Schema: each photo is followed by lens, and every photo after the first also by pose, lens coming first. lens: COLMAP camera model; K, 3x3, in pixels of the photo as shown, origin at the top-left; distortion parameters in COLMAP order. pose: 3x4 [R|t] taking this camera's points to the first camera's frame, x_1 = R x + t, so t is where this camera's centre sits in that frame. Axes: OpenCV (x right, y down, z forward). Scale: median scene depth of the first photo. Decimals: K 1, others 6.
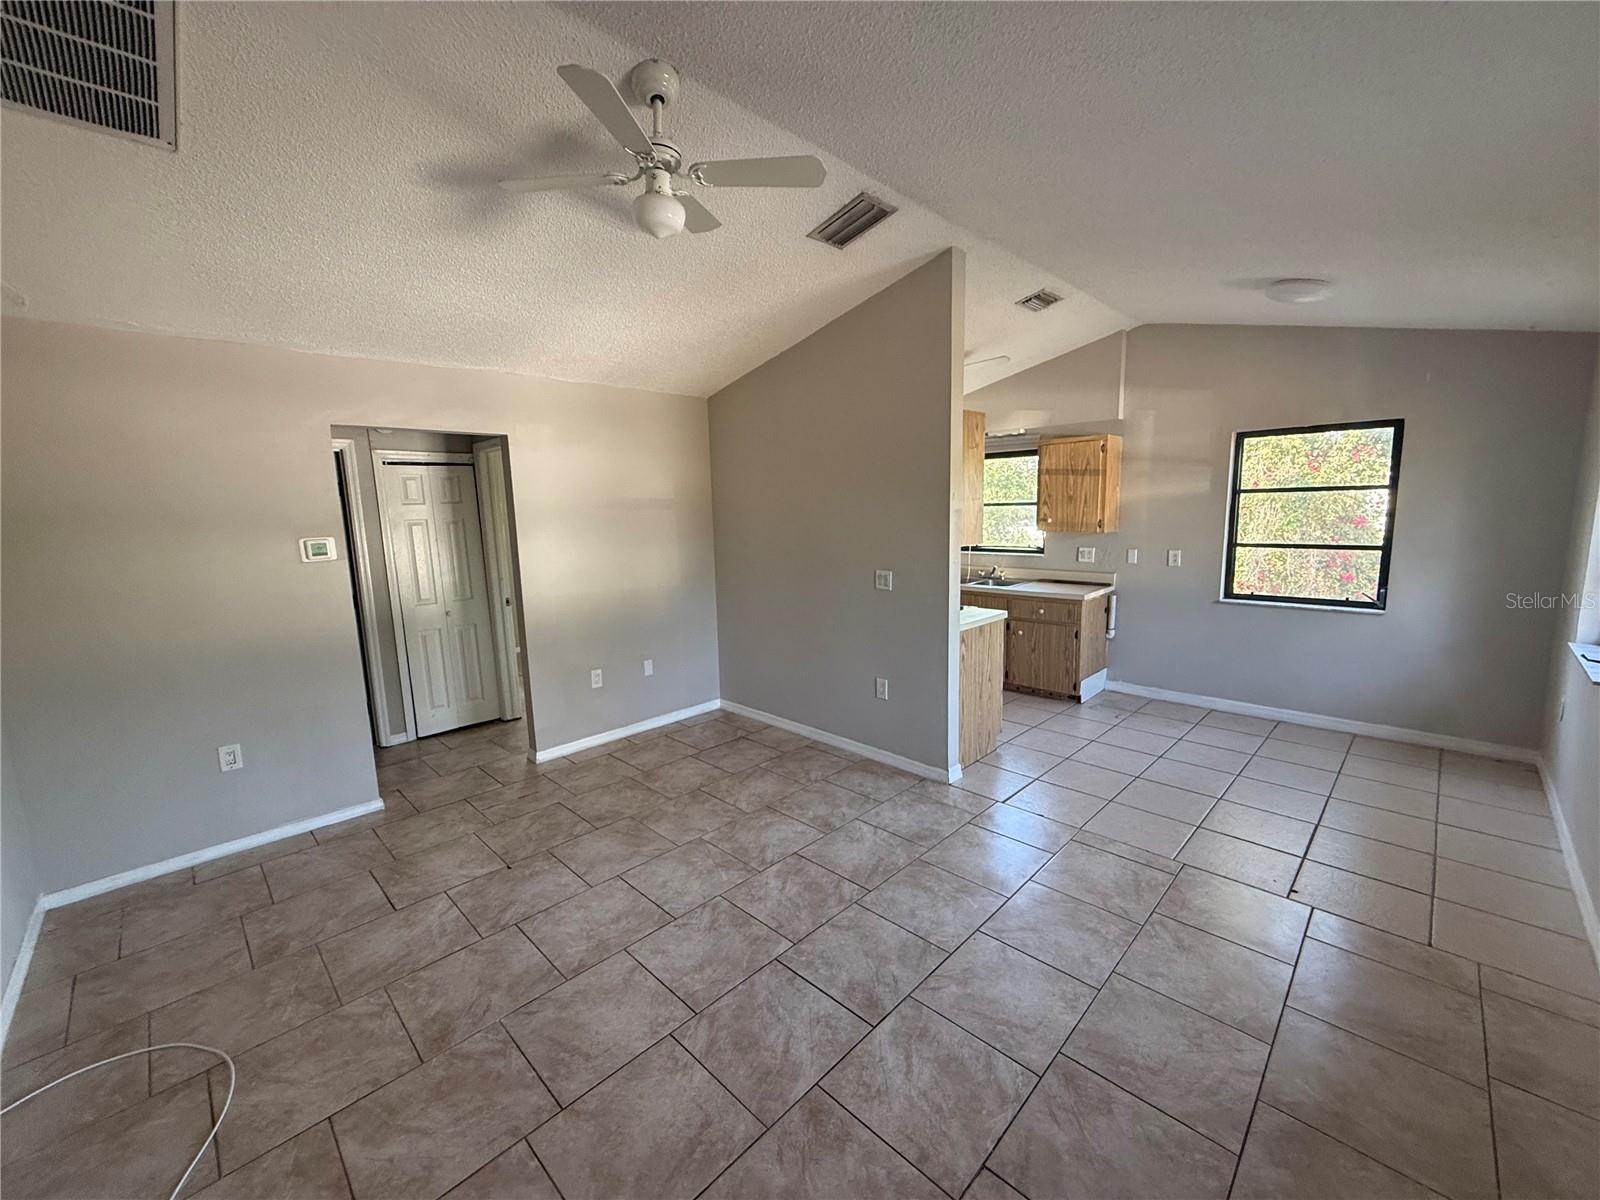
lens RADIAL K [[637.9, 0, 800.0], [0, 637.9, 600.0], [0, 0, 1]] dist [0.000685, 0.000259]
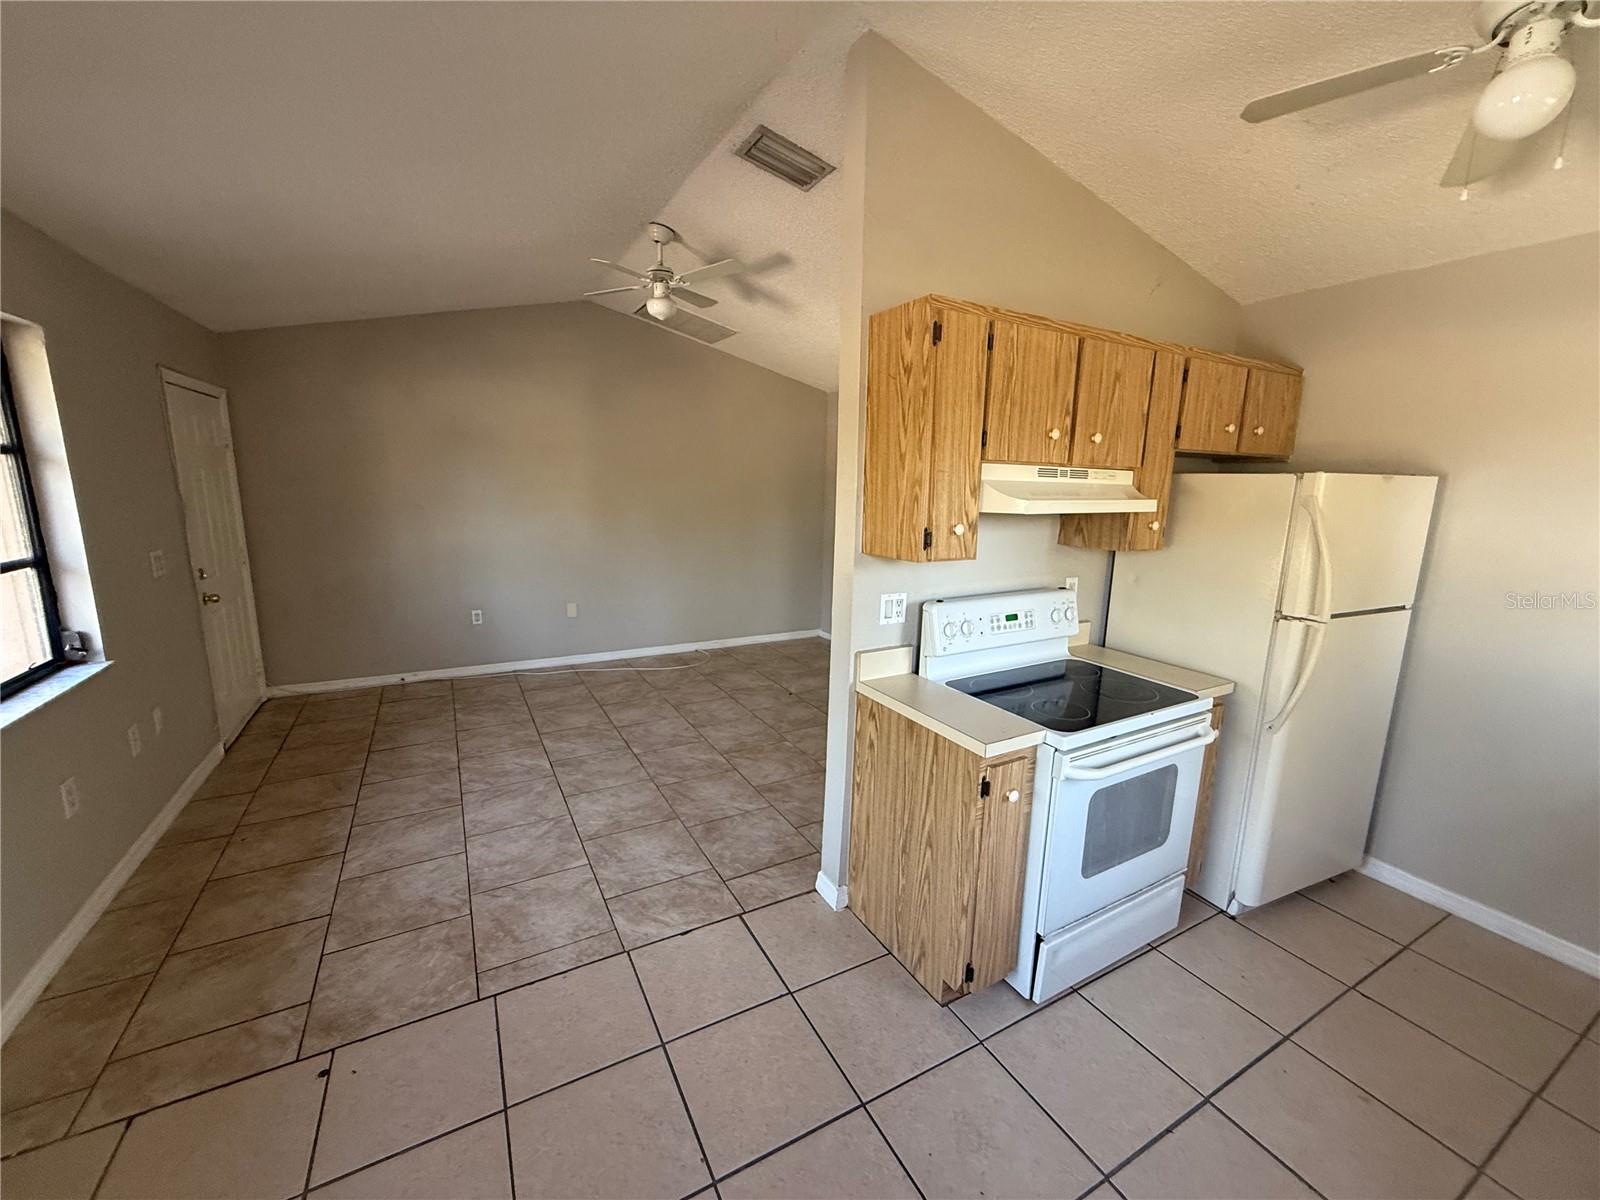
lens RADIAL K [[637.8, 0, 800.0], [0, 637.8, 600.0], [0, 0, 1]] dist [0.000723, 0.000127]
pose [[-0.280517, 0.196239, -0.939574, 1.245829], [-0.153929, 0.957011, 0.245838, -0.267604], [0.947426, 0.213590, -0.238251, 1.630893]]
